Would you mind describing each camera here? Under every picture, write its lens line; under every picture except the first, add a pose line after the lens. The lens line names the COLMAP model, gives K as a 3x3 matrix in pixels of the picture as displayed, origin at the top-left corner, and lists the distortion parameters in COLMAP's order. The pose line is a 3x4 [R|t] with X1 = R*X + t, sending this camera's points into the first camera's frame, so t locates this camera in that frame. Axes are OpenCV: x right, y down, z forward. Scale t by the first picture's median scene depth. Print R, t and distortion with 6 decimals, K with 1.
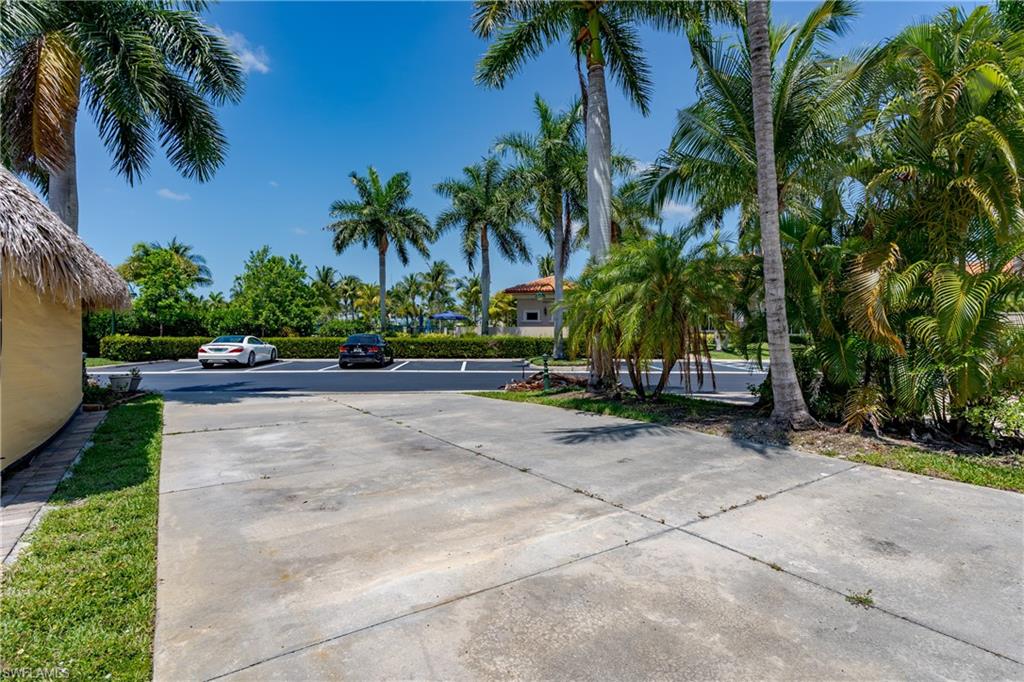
lens RADIAL K [[514.6, 0, 512.0], [0, 514.6, 342.9], [0, 0, 1]] dist [-0.003990, -0.001338]
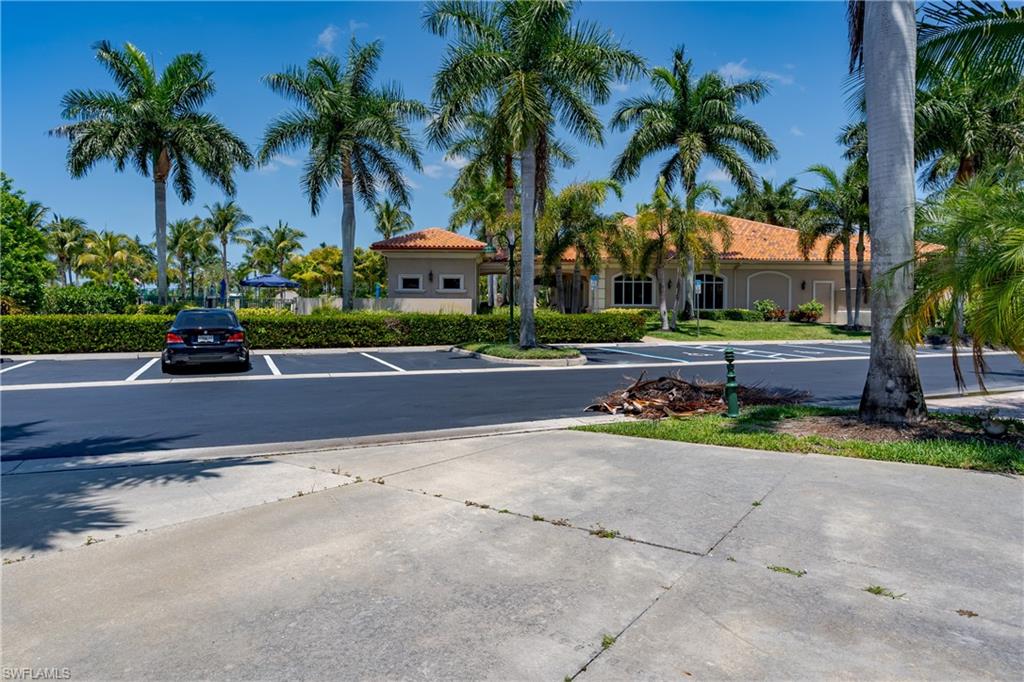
lens RADIAL K [[617.1, 0, 513.8], [0, 617.1, 334.0], [0, 0, 1]] dist [-0.005790, -0.000804]
pose [[0.937986, -0.013720, 0.346400, -0.158059], [0.004796, 0.999635, 0.026605, -0.005423], [-0.346639, -0.023294, 0.937709, 0.197720]]
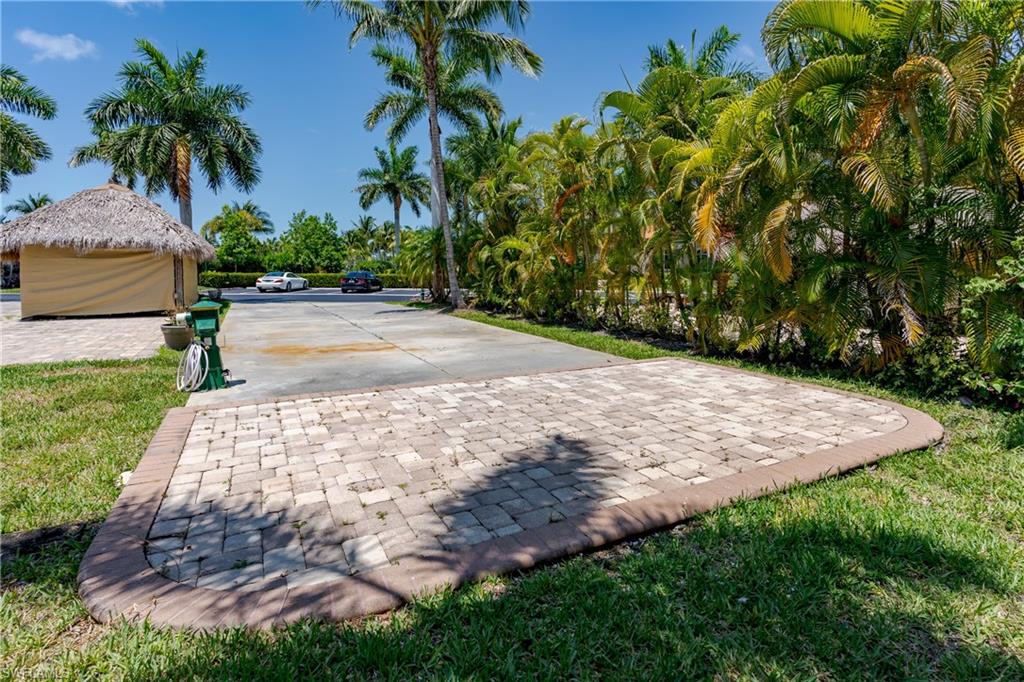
lens RADIAL K [[498.9, 0, 512.1], [0, 498.9, 298.3], [0, 0, 1]] dist [0.003231, 0.000234]
pose [[0.994238, 0.008248, -0.106874, 0.251107], [-0.004267, 0.999290, 0.037421, 0.004455], [0.107107, -0.036749, 0.993568, -0.333837]]
